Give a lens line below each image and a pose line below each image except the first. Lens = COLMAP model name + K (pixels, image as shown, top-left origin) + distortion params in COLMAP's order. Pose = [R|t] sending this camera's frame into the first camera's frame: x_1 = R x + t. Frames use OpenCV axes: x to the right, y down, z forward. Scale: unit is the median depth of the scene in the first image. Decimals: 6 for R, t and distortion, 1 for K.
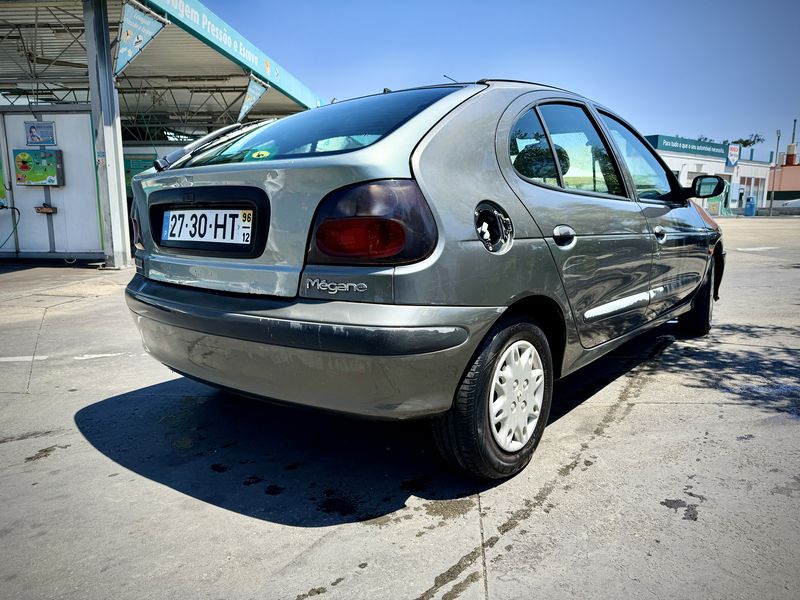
lens RADIAL K [[565.8, 0, 396.7], [0, 565.8, 293.5], [0, 0, 1]] dist [0.041345, -0.052221]
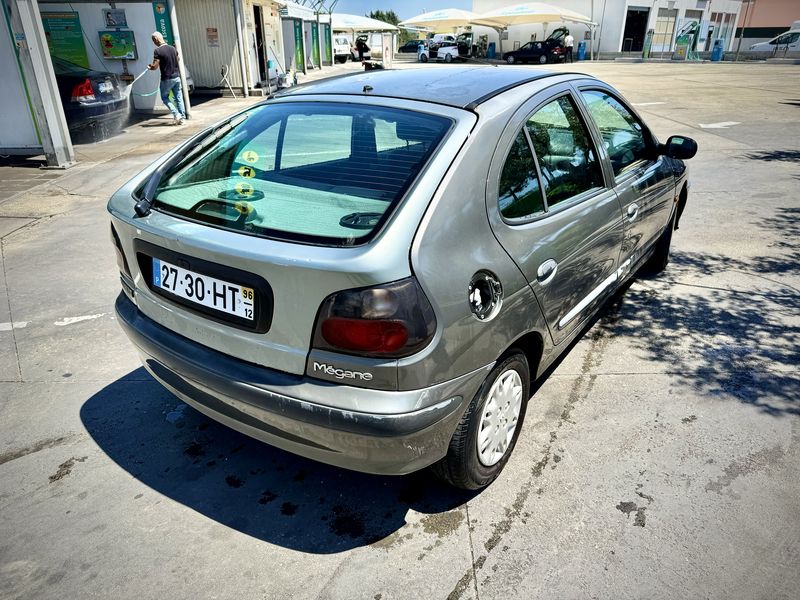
lens RADIAL K [[569.3, 0, 399.0], [0, 569.3, 292.8], [0, 0, 1]] dist [0.041059, -0.050925]
pose [[0.996676, -0.038680, 0.071705, -0.062627], [0.018249, 0.963742, 0.266210, -0.387107], [-0.079402, -0.264016, 0.961244, -0.009520]]
